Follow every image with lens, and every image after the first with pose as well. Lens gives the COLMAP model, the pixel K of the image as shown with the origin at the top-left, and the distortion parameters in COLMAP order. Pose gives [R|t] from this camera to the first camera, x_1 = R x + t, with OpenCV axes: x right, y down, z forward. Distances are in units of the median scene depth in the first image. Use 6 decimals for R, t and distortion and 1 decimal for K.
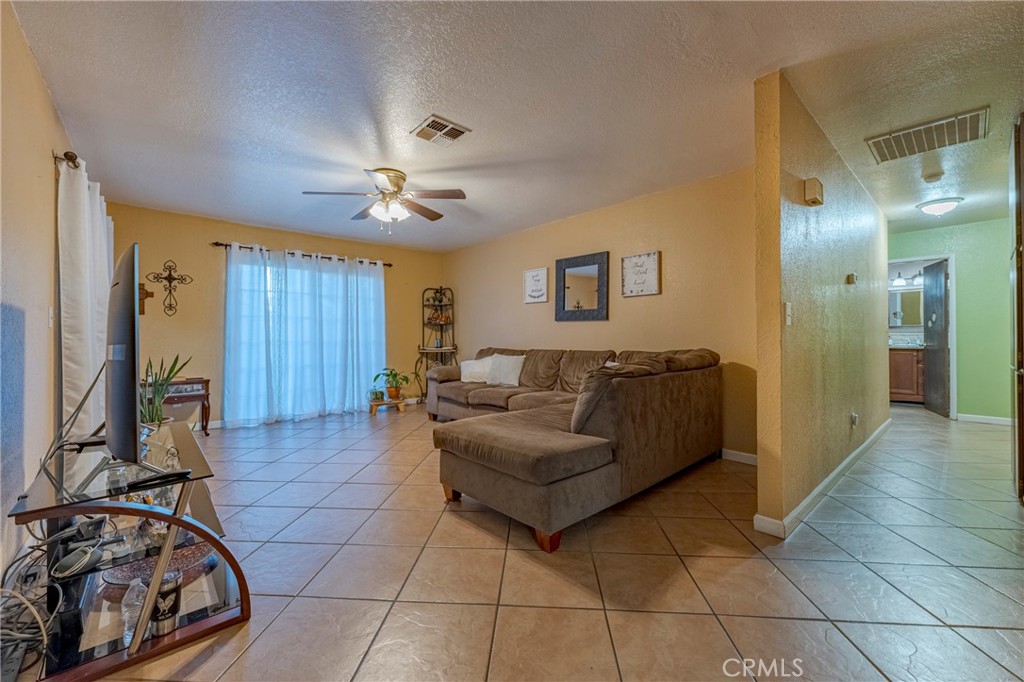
lens RADIAL K [[407.0, 0, 515.3], [0, 407.0, 335.6], [0, 0, 1]] dist [0.000819, 0.000019]
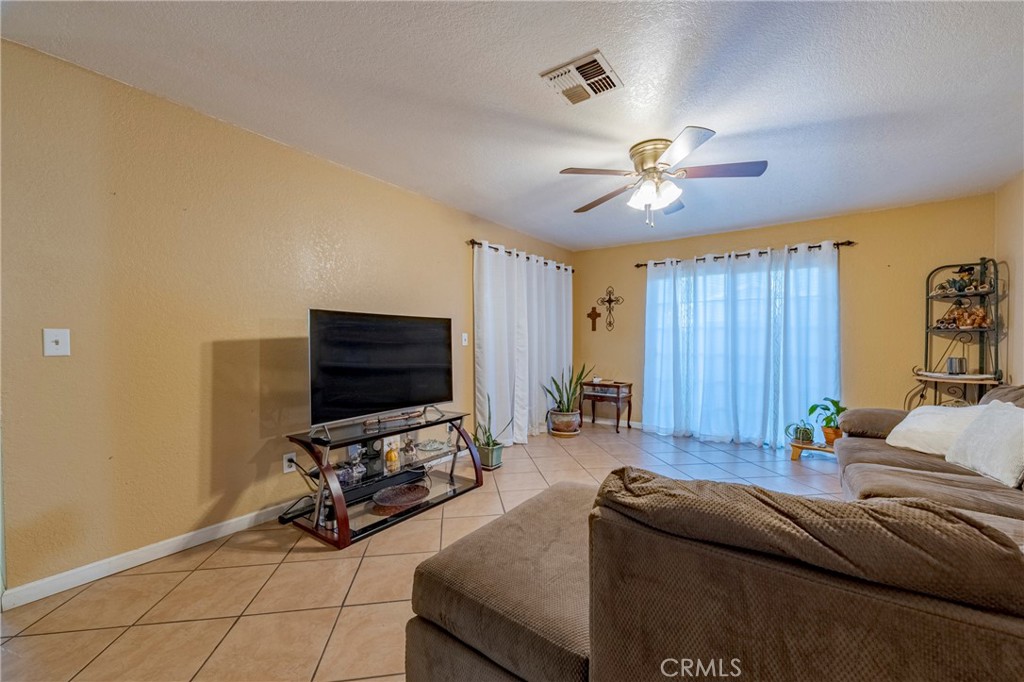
lens RADIAL K [[407.0, 0, 514.1], [0, 407.0, 343.2], [0, 0, 1]] dist [0.000819, 0.000019]
pose [[0.198972, 0.011805, -0.979934, 0.274919], [0.000870, 0.999925, 0.012222, -0.022373], [0.980005, -0.003284, 0.198947, 0.395664]]
